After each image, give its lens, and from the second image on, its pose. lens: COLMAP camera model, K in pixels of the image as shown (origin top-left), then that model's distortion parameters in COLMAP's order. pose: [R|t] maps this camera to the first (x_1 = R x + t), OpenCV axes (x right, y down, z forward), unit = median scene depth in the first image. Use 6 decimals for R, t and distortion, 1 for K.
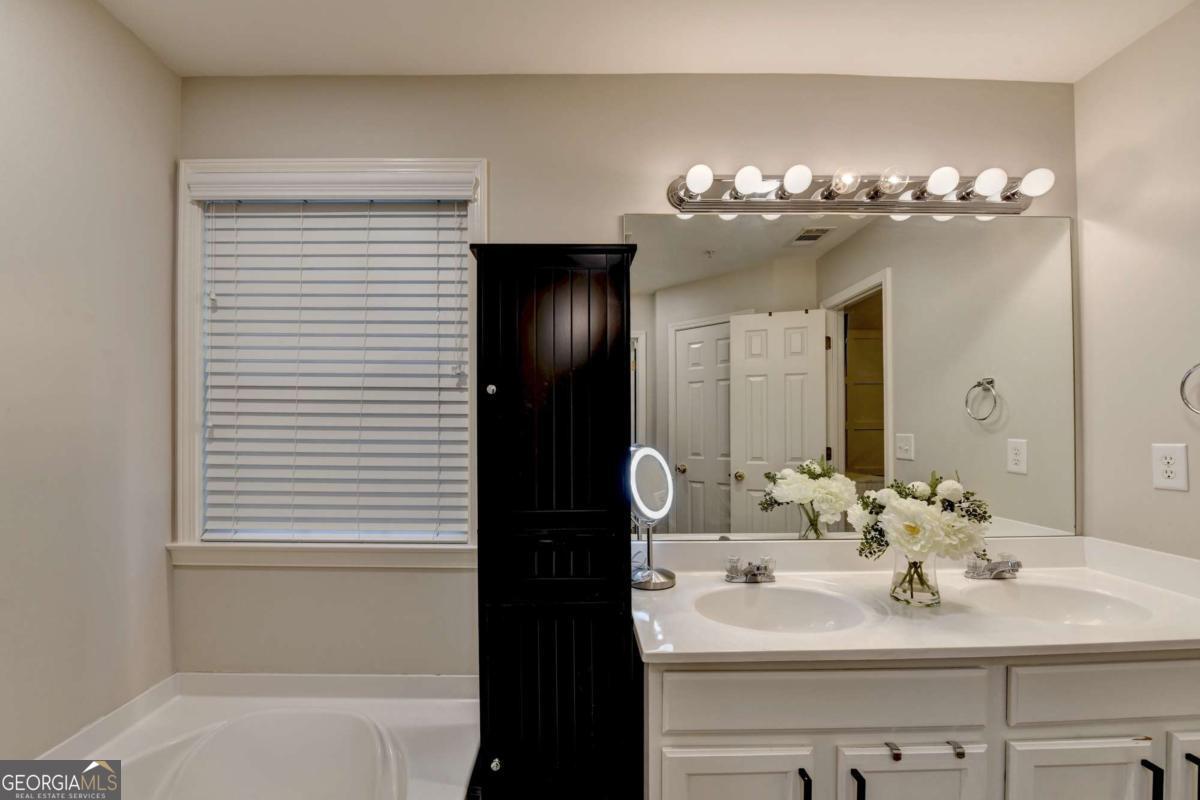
lens RADIAL K [[478.2, 0, 592.6], [0, 478.2, 418.0], [0, 0, 1]] dist [-0.018321, -0.000426]
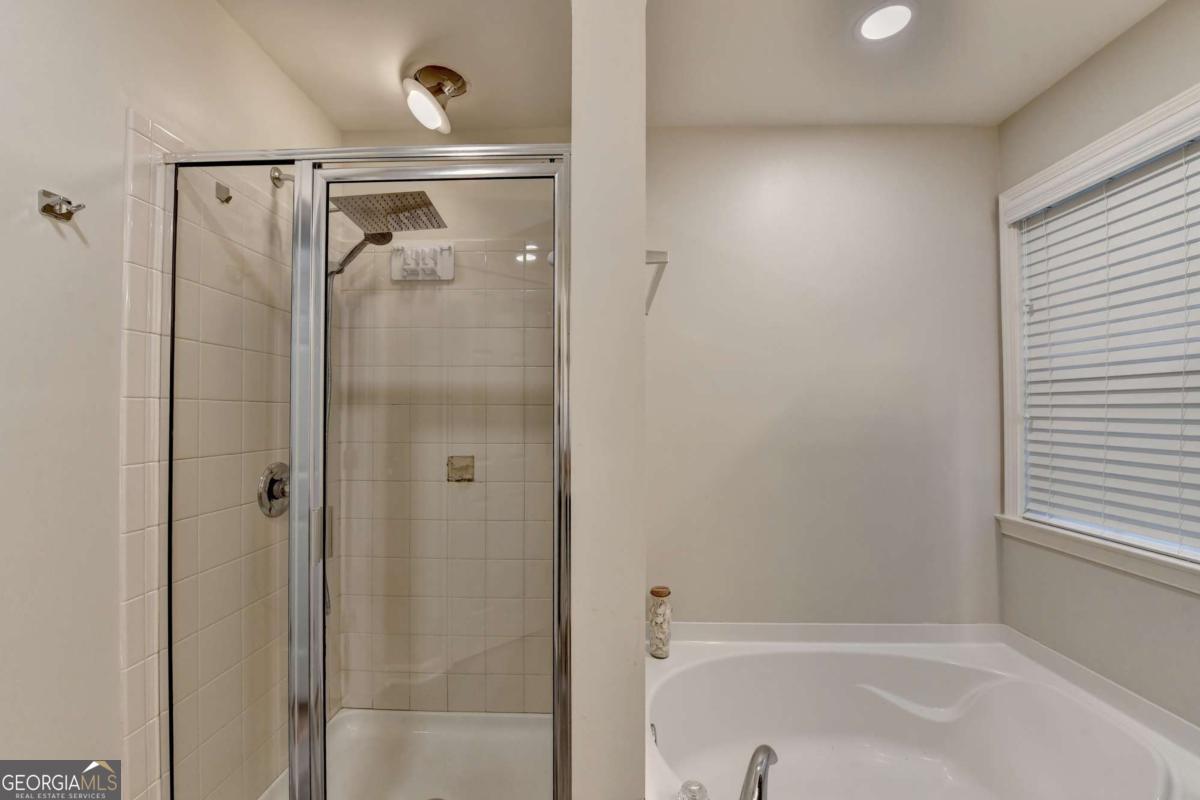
lens RADIAL K [[478.2, 0, 592.6], [0, 478.2, 418.0], [0, 0, 1]] dist [-0.018321, -0.000426]
pose [[-0.037615, 0.006841, -0.999269, 0.350534], [0.008442, 0.999943, 0.006528, 0.001805], [0.999257, -0.008191, -0.037671, 0.002520]]
